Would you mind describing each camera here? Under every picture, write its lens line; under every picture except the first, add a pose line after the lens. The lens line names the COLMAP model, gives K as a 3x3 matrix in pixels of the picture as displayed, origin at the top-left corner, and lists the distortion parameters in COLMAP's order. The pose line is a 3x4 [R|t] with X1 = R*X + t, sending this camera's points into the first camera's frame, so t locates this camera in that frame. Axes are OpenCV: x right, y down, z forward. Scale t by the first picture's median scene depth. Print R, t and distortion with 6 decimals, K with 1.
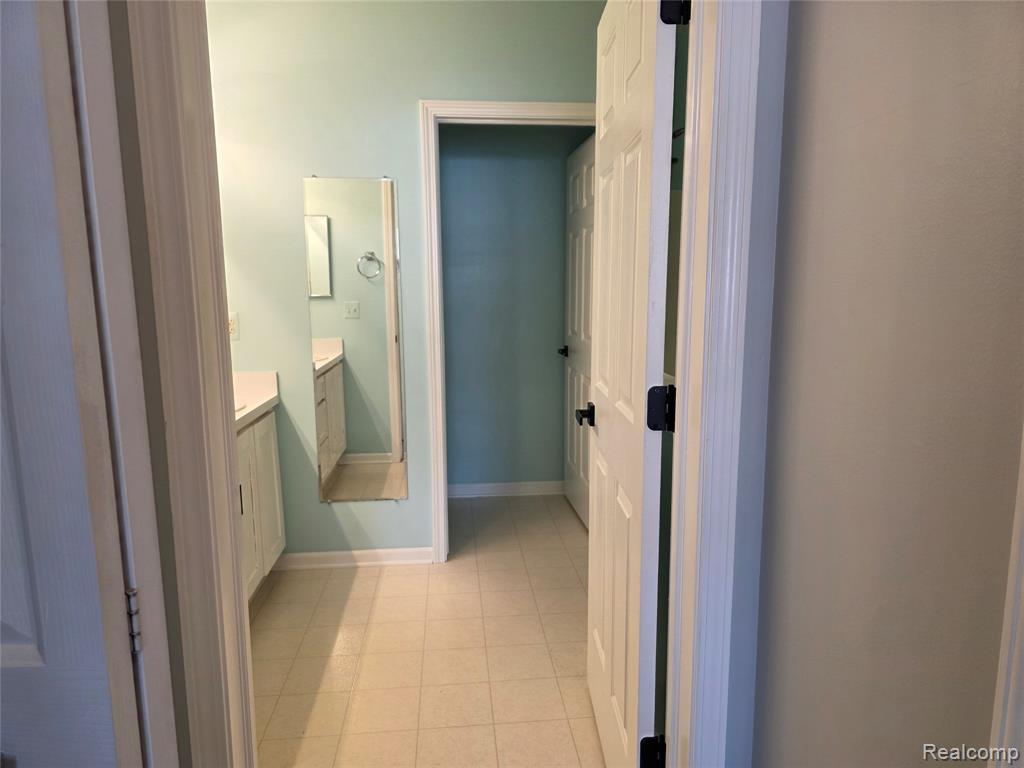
lens RADIAL K [[691.2, 0, 515.1], [0, 691.2, 379.0], [0, 0, 1]] dist [0.068536, -0.052548]
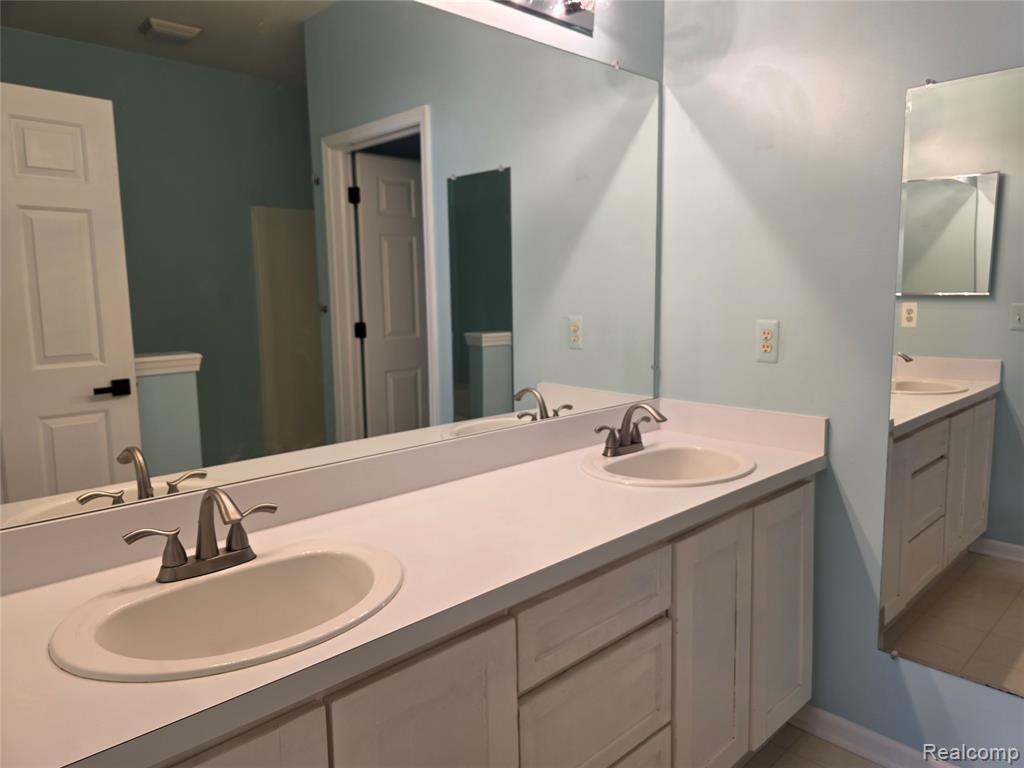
lens RADIAL K [[691.2, 0, 515.1], [0, 691.2, 379.0], [0, 0, 1]] dist [0.068536, -0.052548]
pose [[0.622846, 0.106190, -0.775104, -0.034578], [-0.099961, 0.993427, 0.055776, -0.051809], [0.775932, 0.042740, 0.629367, 0.379545]]
